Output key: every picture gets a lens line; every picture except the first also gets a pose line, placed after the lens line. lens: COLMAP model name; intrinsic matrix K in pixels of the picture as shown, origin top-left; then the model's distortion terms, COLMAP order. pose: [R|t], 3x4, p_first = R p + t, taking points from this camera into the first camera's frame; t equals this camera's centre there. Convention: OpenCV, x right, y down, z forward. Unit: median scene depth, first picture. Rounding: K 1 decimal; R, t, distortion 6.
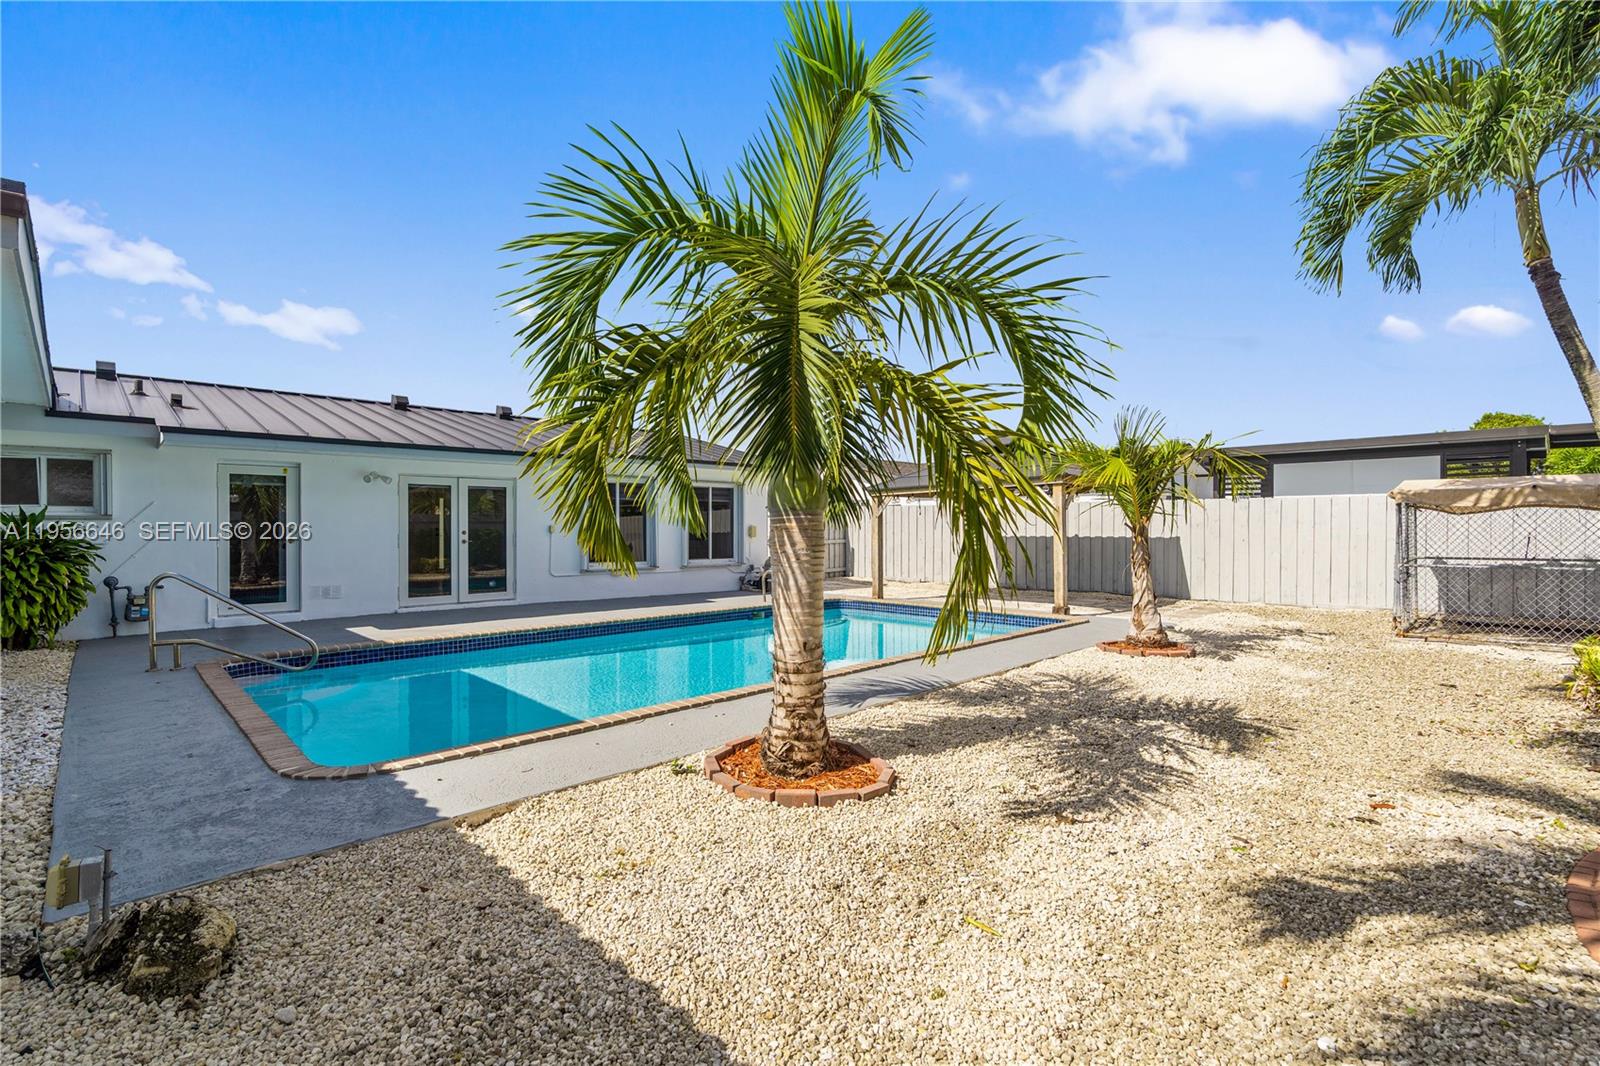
lens RADIAL K [[733.5, 0, 798.3], [0, 733.5, 531.8], [0, 0, 1]] dist [-0.010650, 0.002153]
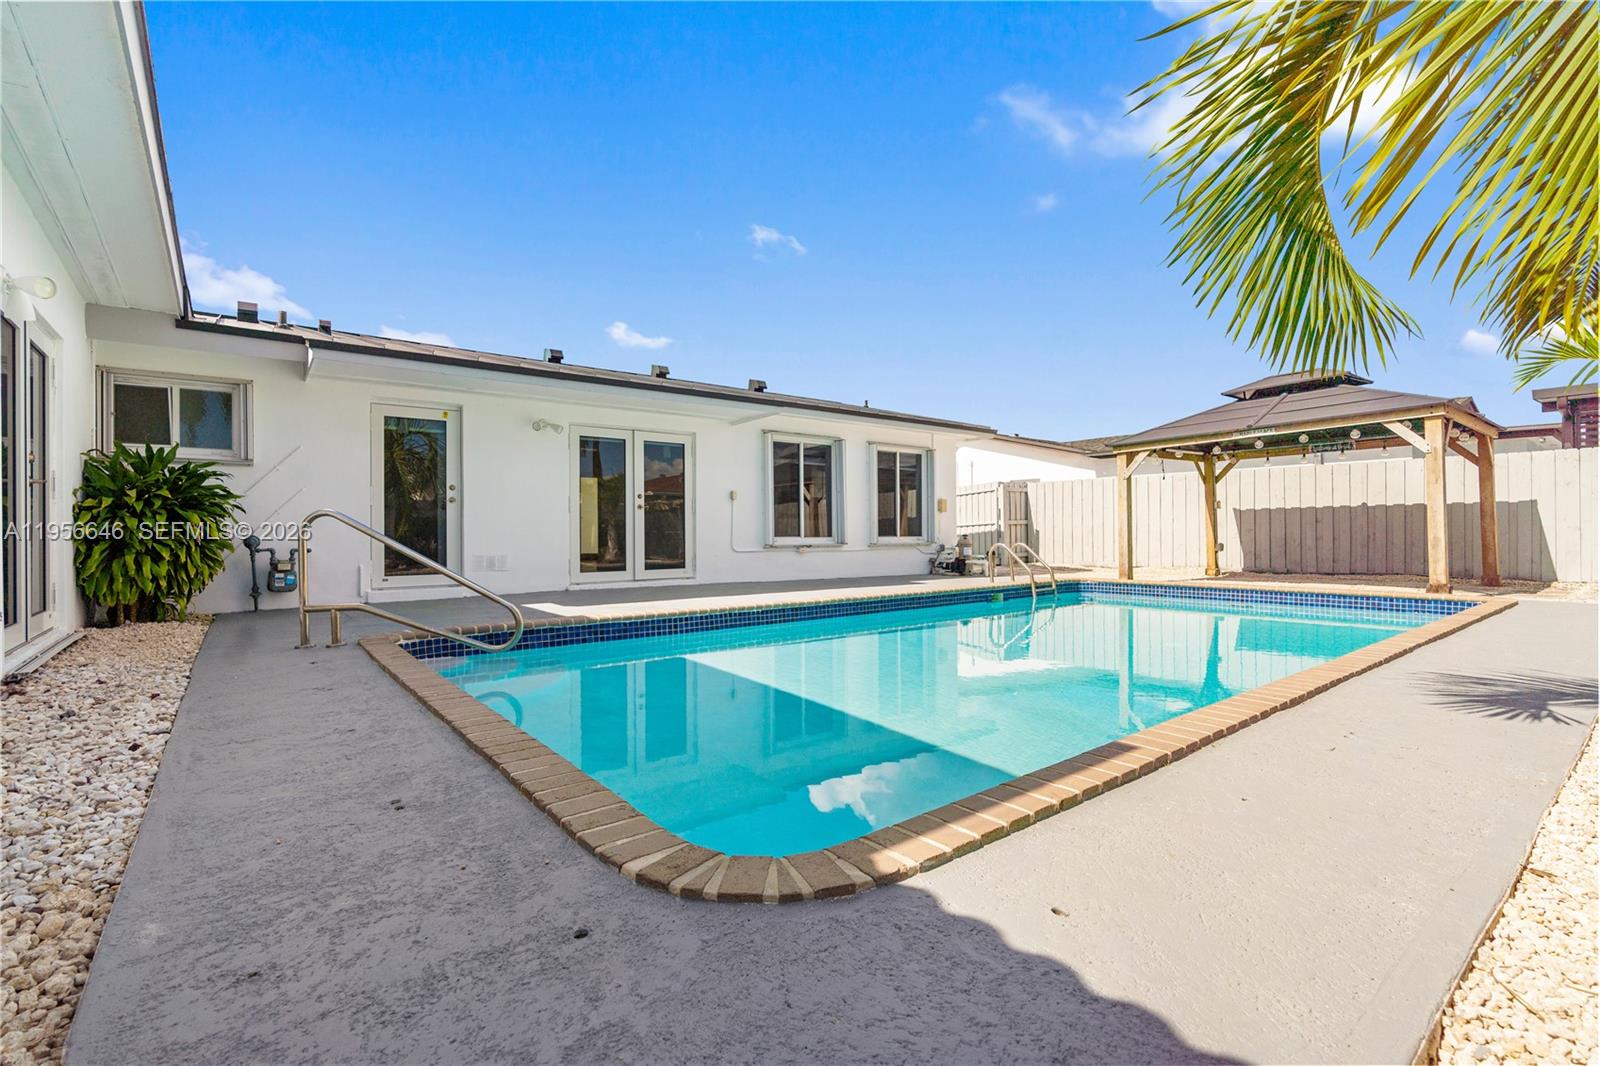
lens RADIAL K [[733.5, 0, 803.1], [0, 733.5, 531.6], [0, 0, 1]] dist [-0.010650, 0.002153]
pose [[0.993619, -0.005671, -0.112646, -0.264202], [0.005203, 0.999977, -0.004450, 0.068387], [0.112669, 0.003836, 0.993625, 0.284478]]
